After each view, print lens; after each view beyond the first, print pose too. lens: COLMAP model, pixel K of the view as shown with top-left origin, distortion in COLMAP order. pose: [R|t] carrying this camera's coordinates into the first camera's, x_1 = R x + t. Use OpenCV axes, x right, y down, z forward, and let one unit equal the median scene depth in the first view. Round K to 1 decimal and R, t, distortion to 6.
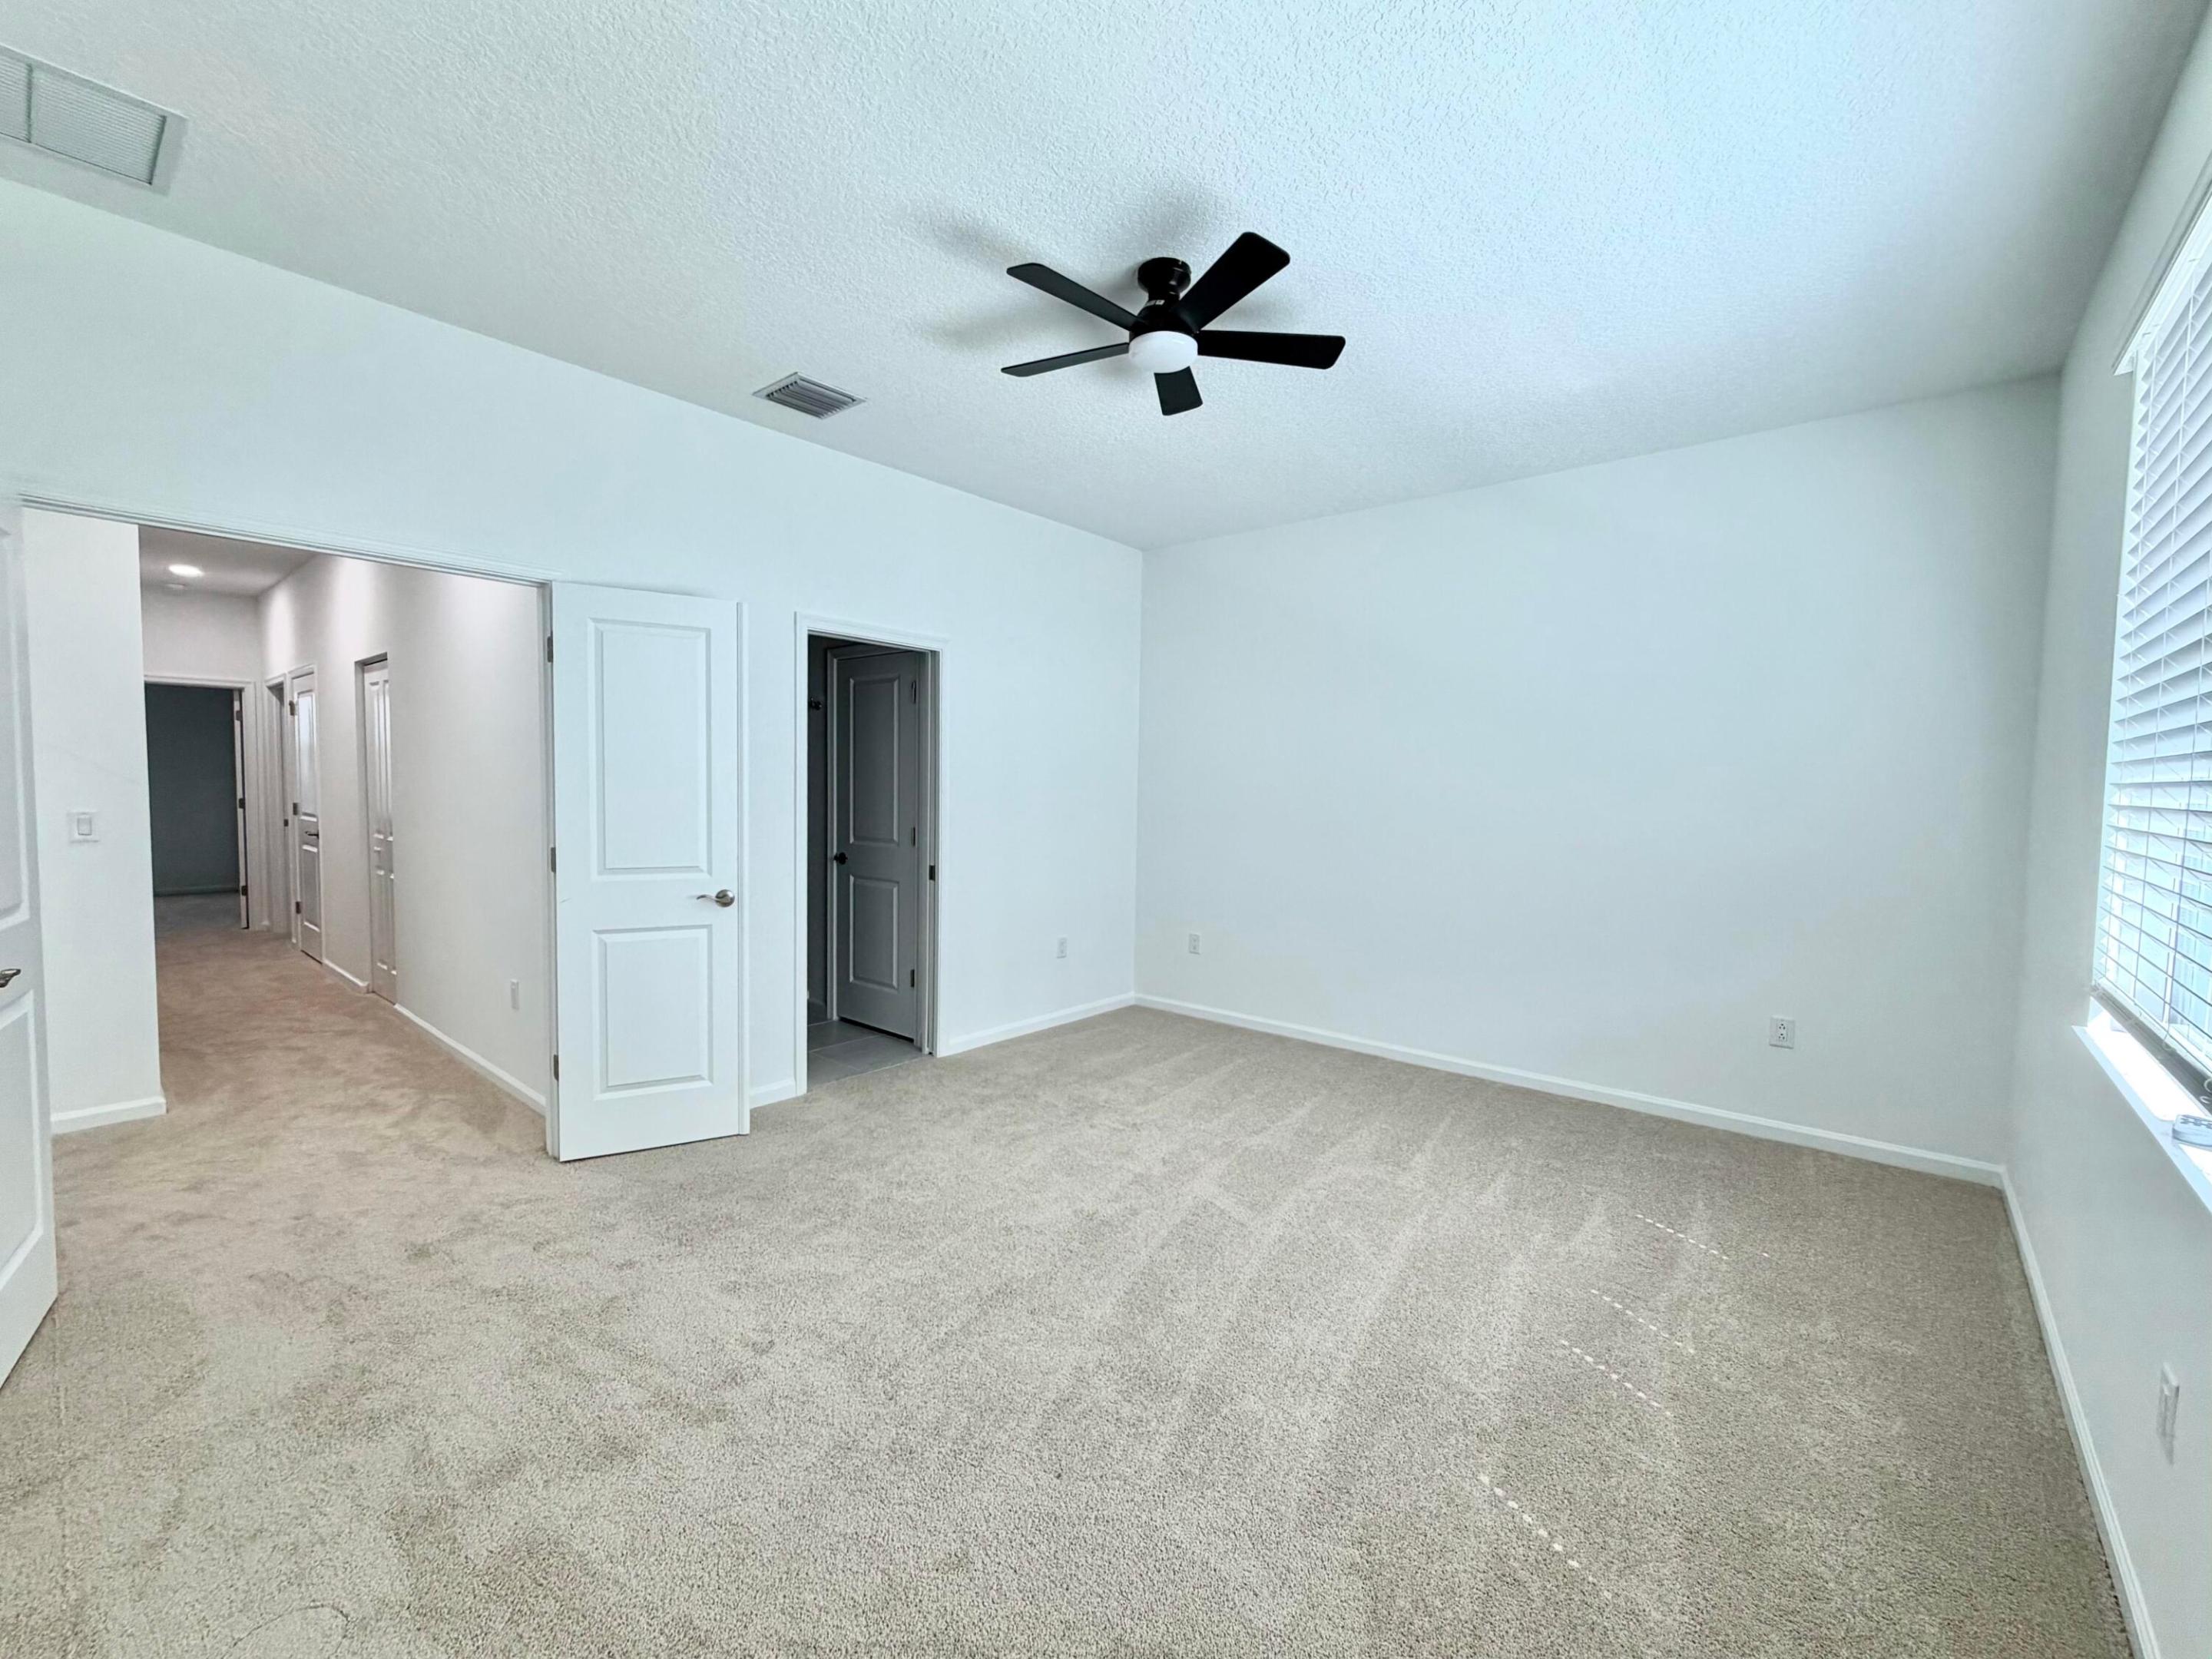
lens RADIAL K [[911.9, 0, 1106.0], [0, 911.9, 829.5], [0, 0, 1]] dist [0.000411, 0.000097]
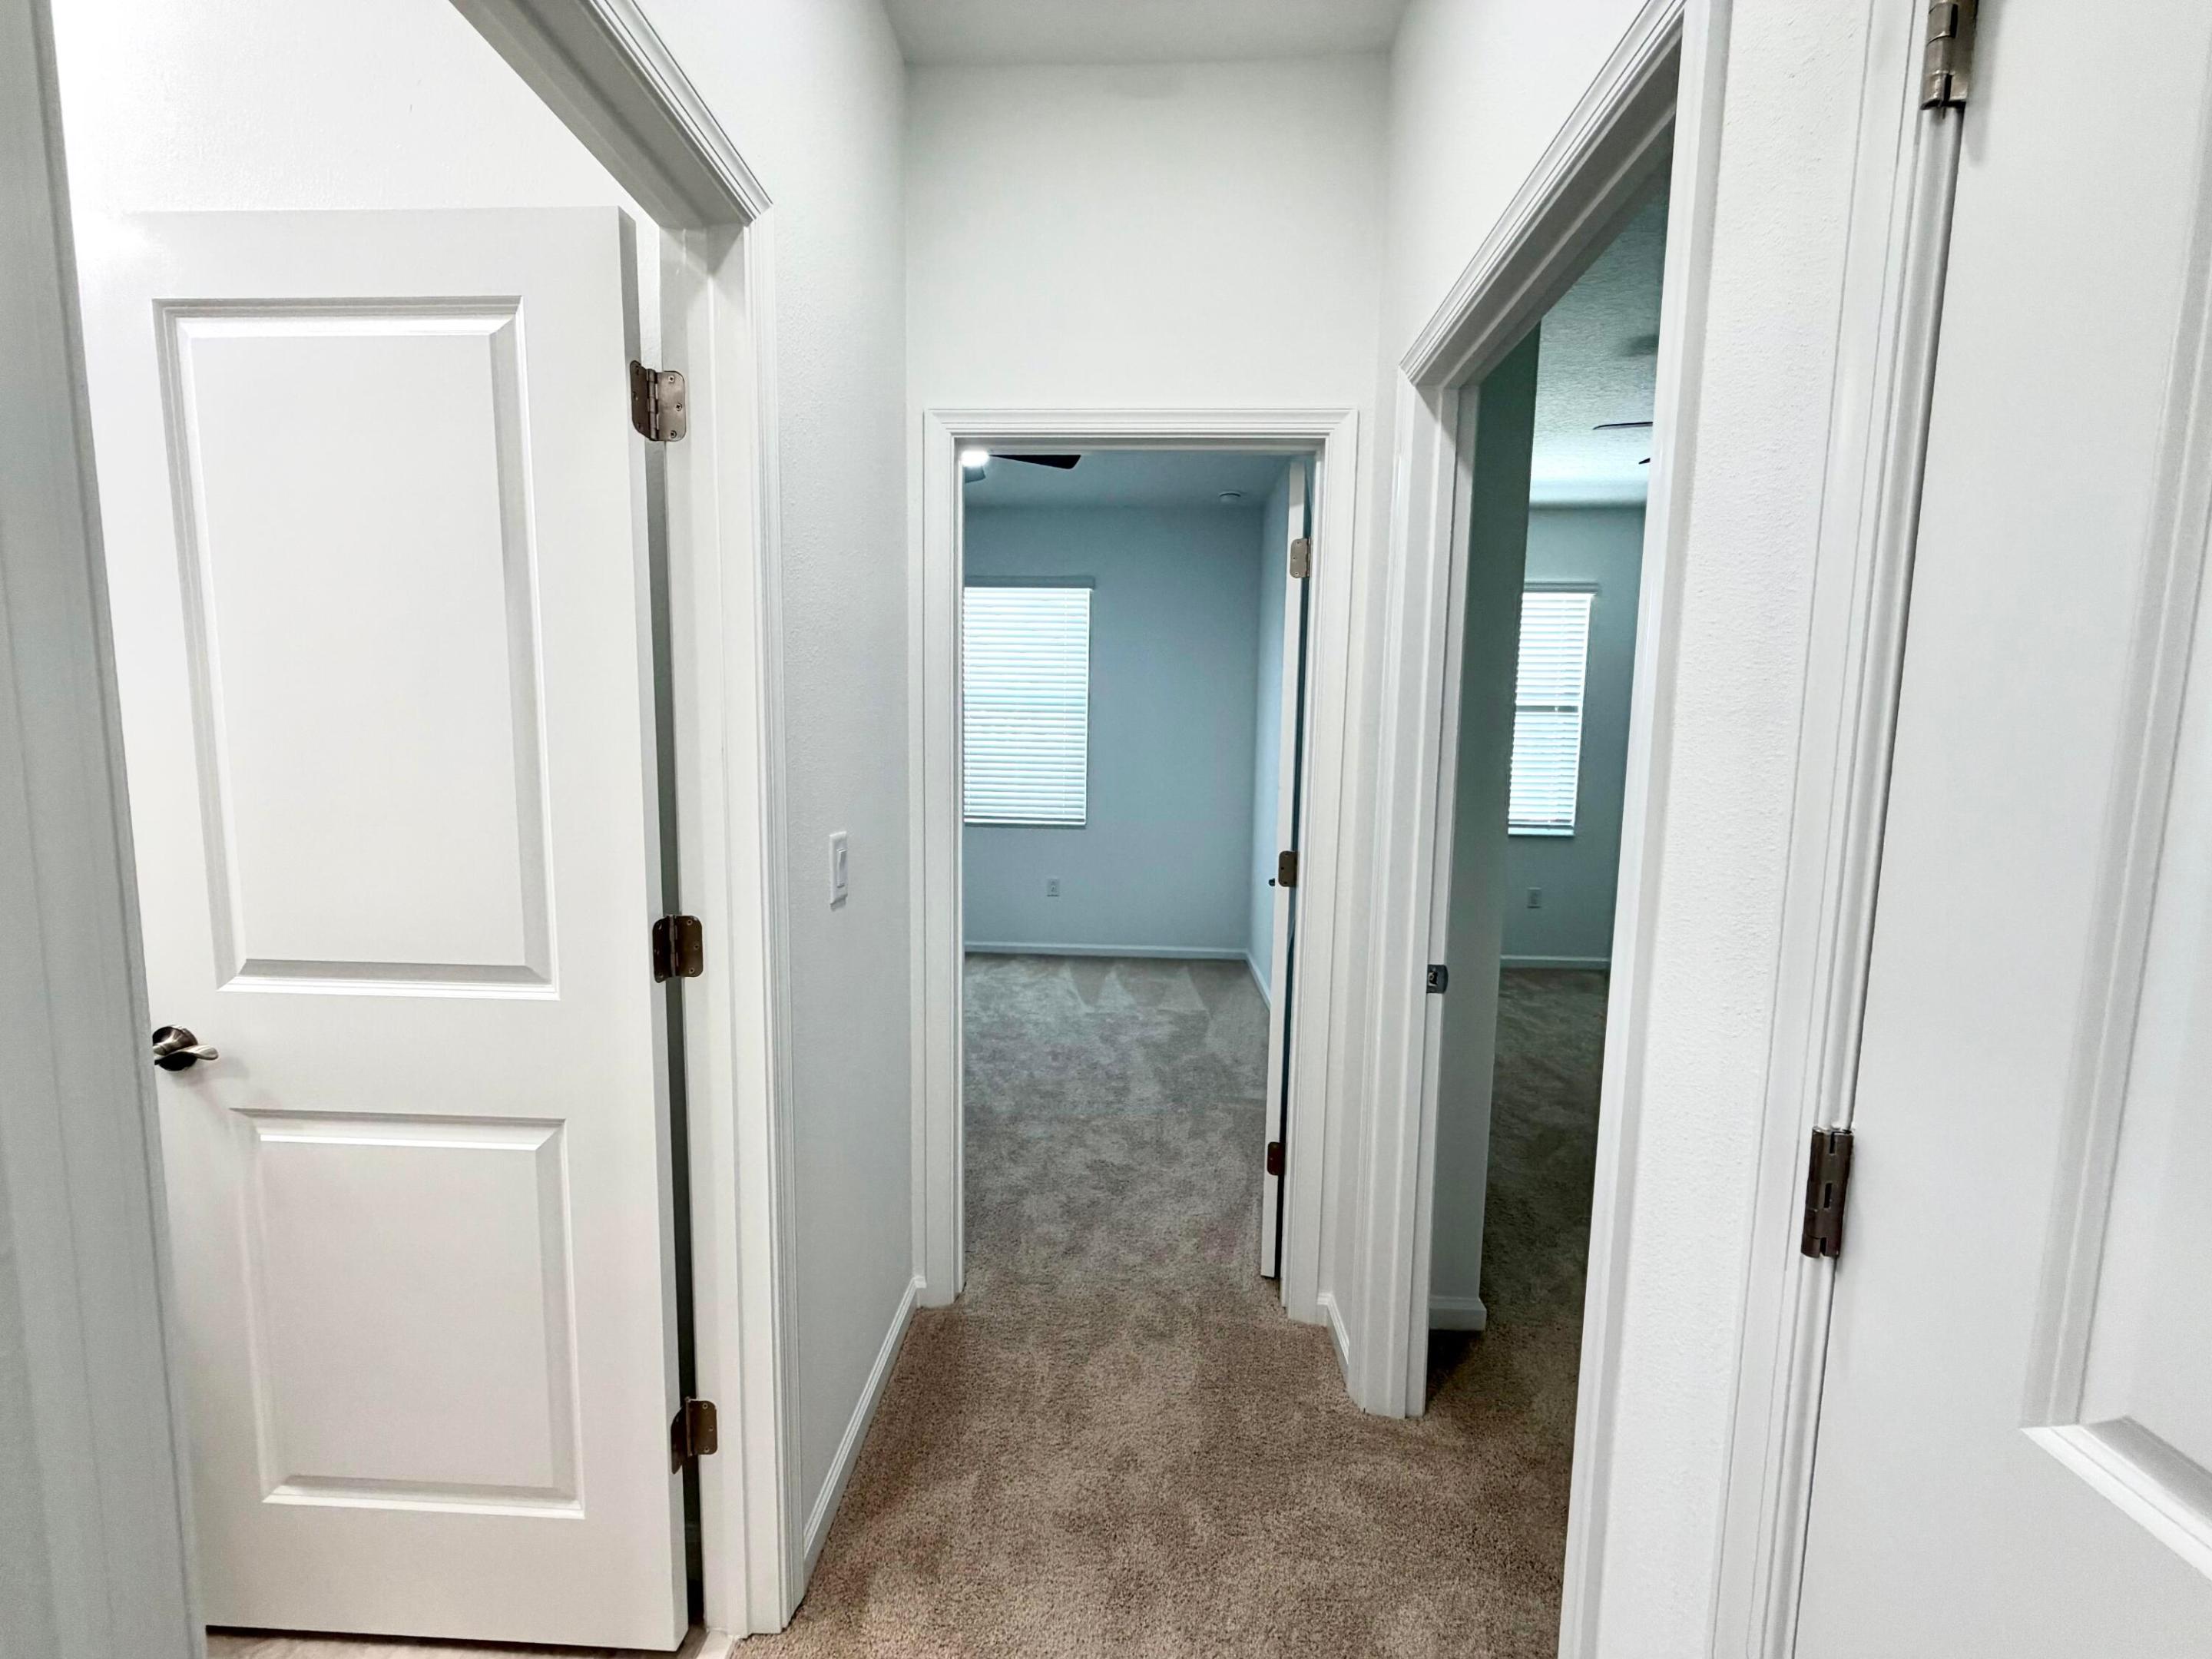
lens RADIAL K [[888.8, 0, 1107.2], [0, 888.8, 831.8], [0, 0, 1]] dist [0.000395, 0.000344]
pose [[0.615689, 0.069760, -0.784895, -0.802294], [-0.046398, 0.997555, 0.052266, -0.054776], [0.786622, 0.004238, 0.617420, 0.822383]]
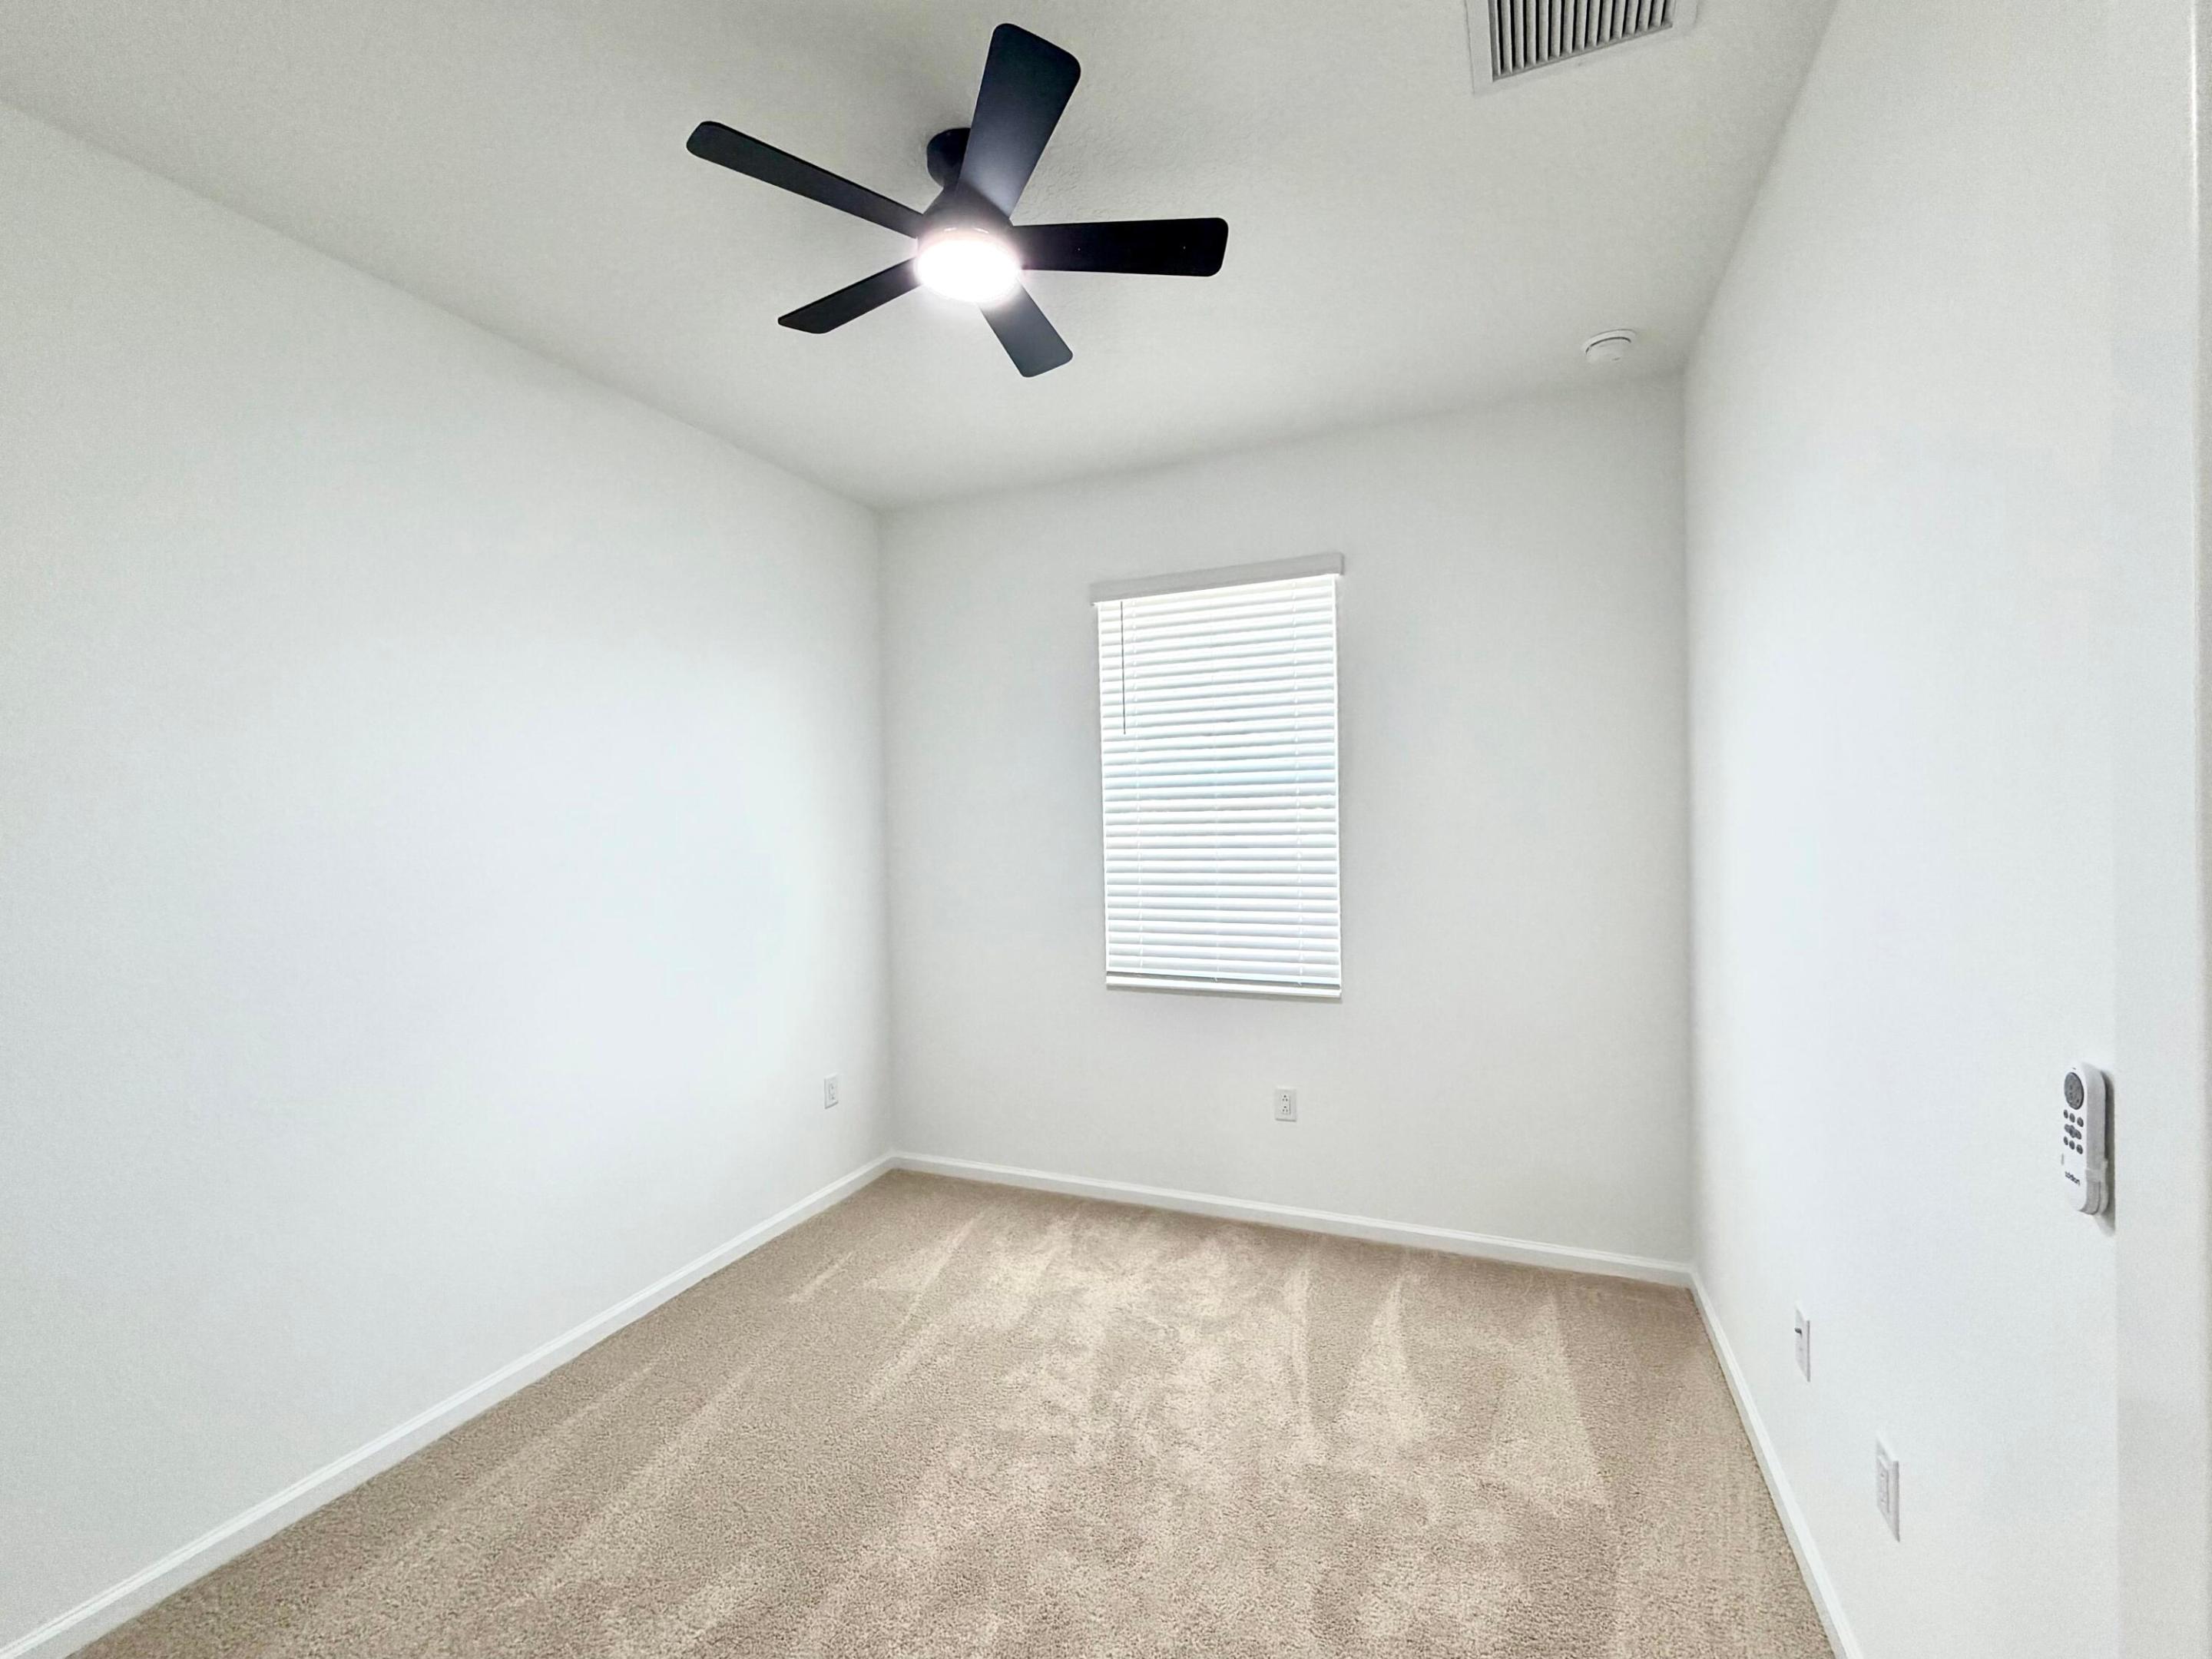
lens RADIAL K [[888.8, 0, 1107.2], [0, 888.8, 831.8], [0, 0, 1]] dist [0.000395, 0.000344]
pose [[0.273049, -0.003098, -0.961995, -1.021121], [-0.011267, 0.999916, -0.006418, -0.089802], [0.961934, 0.012591, 0.272991, 1.040093]]
